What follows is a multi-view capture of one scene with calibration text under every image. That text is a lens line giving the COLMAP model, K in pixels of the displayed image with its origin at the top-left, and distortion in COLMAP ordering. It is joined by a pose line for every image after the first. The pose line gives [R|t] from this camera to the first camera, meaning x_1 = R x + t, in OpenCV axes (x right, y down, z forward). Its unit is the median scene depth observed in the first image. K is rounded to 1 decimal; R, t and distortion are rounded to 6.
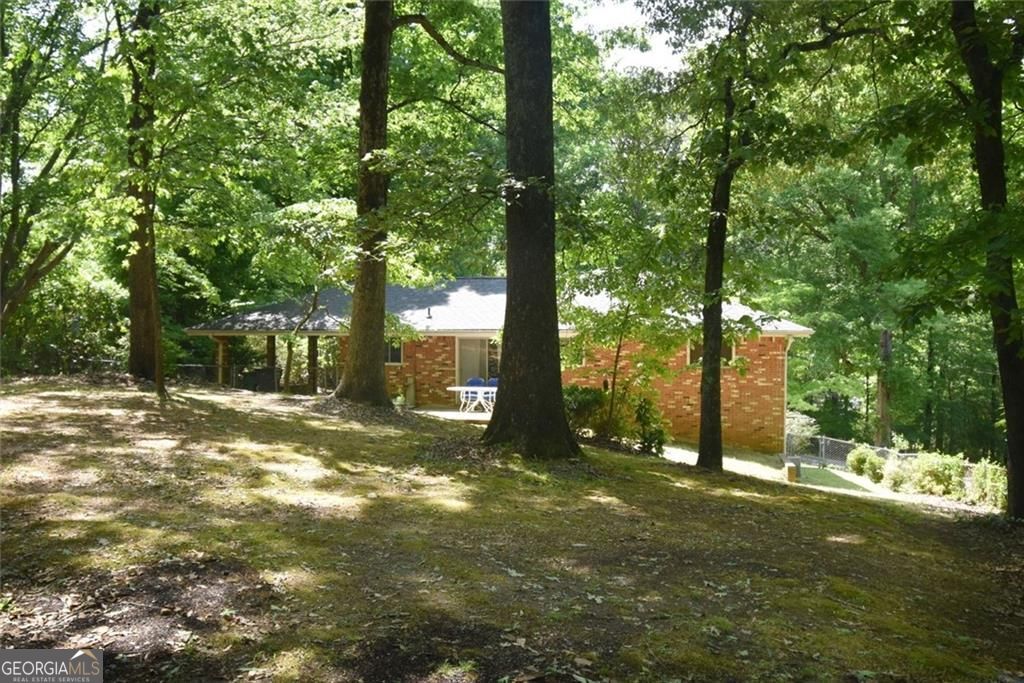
lens RADIAL K [[859.6, 0, 512.0], [0, 859.6, 341.5], [0, 0, 1]] dist [-0.003432, -0.003137]
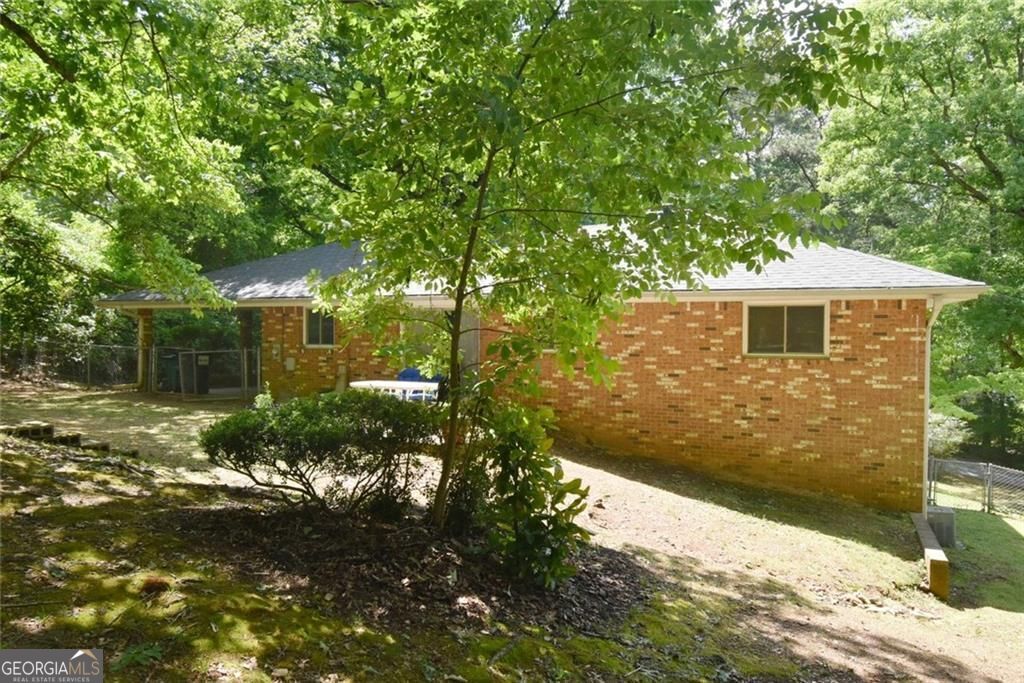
lens RADIAL K [[716.0, 0, 512.0], [0, 716.0, 341.5], [0, 0, 1]] dist [0.001933, 0.001584]
pose [[0.976474, 0.006187, -0.215545, 0.137897], [-0.004030, 0.999937, 0.010447, 0.014760], [0.215596, -0.009333, 0.976438, 0.433326]]
